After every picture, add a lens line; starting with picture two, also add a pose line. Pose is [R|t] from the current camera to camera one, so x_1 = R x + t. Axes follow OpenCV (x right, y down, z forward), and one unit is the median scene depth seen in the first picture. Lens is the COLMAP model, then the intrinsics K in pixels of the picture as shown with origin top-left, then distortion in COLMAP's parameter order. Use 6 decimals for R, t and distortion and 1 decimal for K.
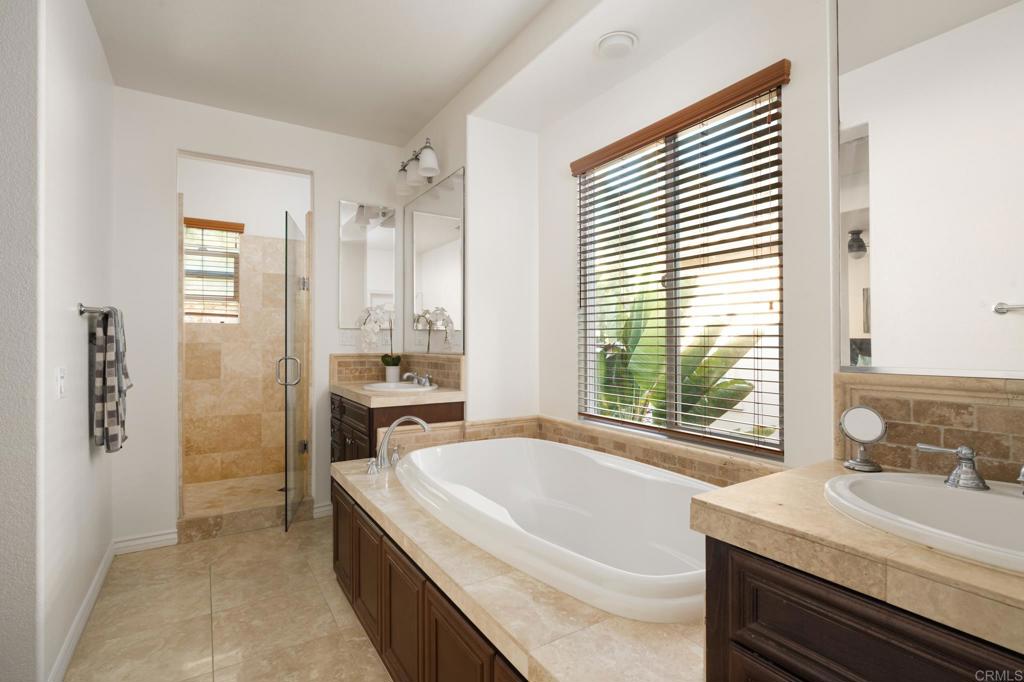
lens RADIAL K [[487.9, 0, 512.0], [0, 487.9, 341.0], [0, 0, 1]] dist [-0.000281, 0.000101]
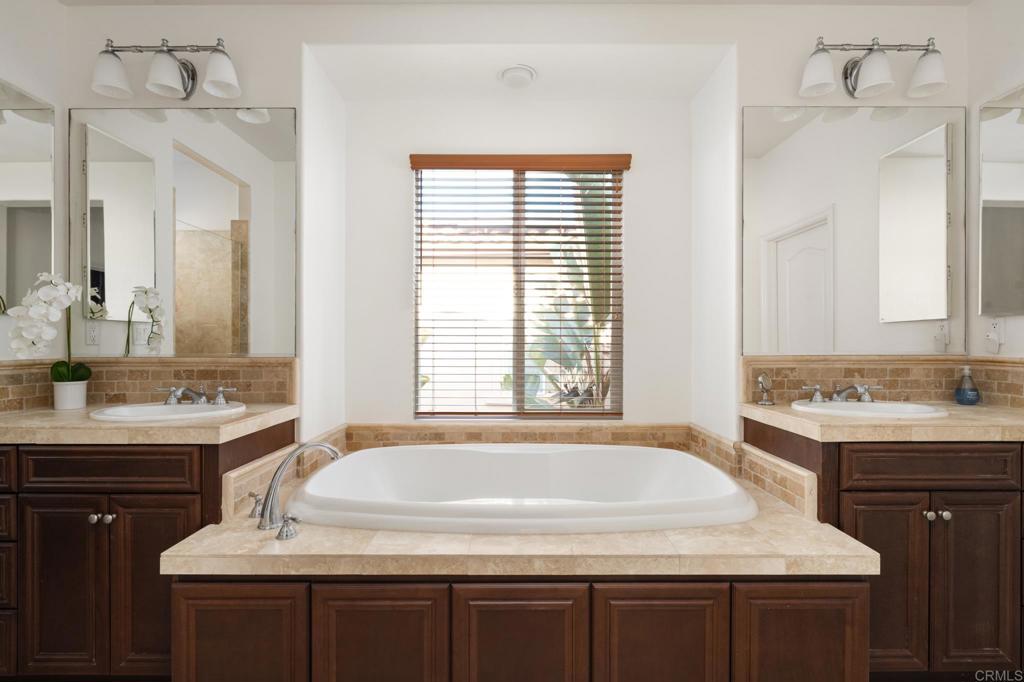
lens RADIAL K [[465.6, 0, 512.0], [0, 465.6, 341.0], [0, 0, 1]] dist [-0.000955, -0.000185]
pose [[0.525459, 0.005143, 0.850803, -0.595089], [-0.003455, 0.999986, -0.003911, 0.007595], [-0.850812, -0.000884, 0.525470, 0.370628]]
